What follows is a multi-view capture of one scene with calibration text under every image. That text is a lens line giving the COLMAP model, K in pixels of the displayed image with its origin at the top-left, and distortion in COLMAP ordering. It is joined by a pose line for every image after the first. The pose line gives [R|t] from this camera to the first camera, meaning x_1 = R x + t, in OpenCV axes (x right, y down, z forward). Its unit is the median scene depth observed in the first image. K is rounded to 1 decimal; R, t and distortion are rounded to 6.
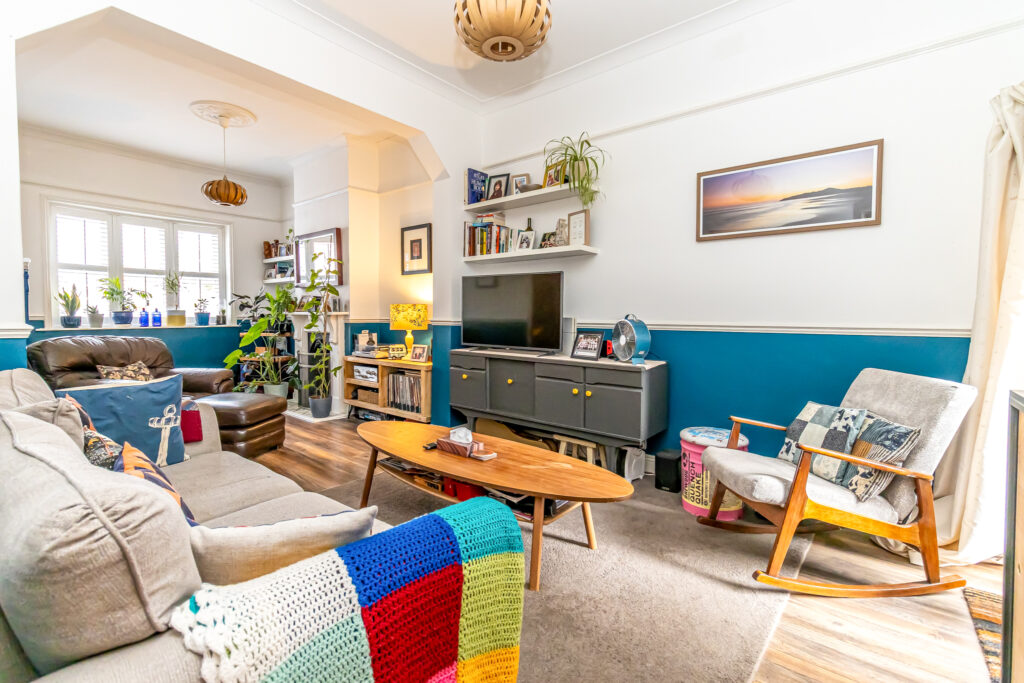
lens RADIAL K [[475.2, 0, 512.8], [0, 475.2, 334.3], [0, 0, 1]] dist [0.000729, 0.000215]
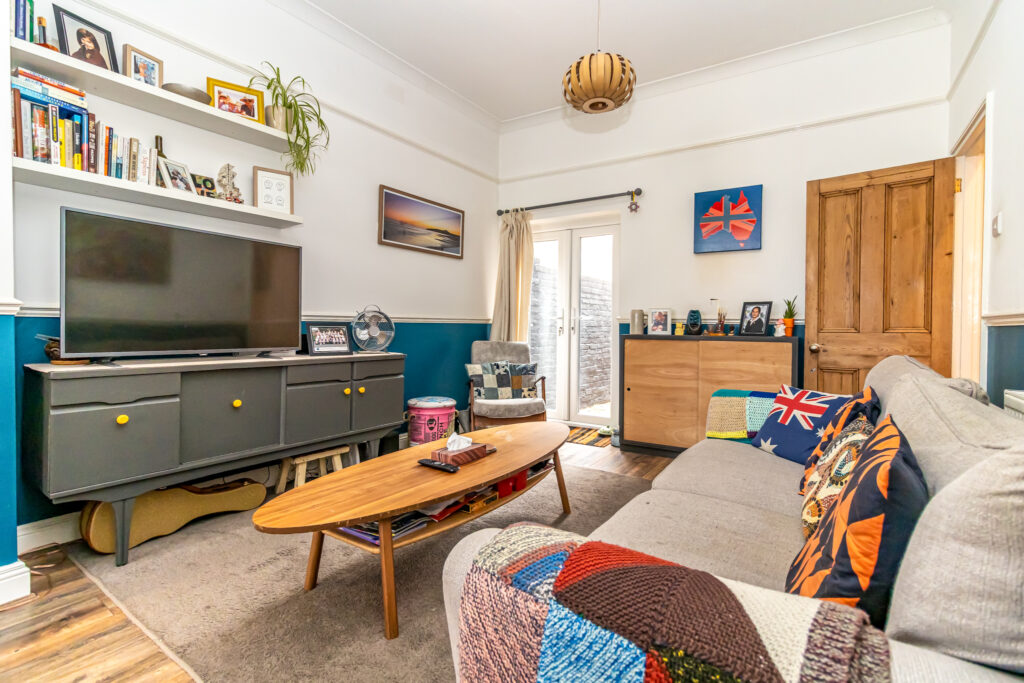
lens RADIAL K [[475.2, 0, 512.8], [0, 475.2, 334.3], [0, 0, 1]] dist [0.000729, 0.000215]
pose [[-0.114084, -0.021523, 0.993238, -0.758686], [0.034403, 0.999080, 0.025601, 0.003865], [-0.992875, 0.037091, -0.113238, 0.788927]]
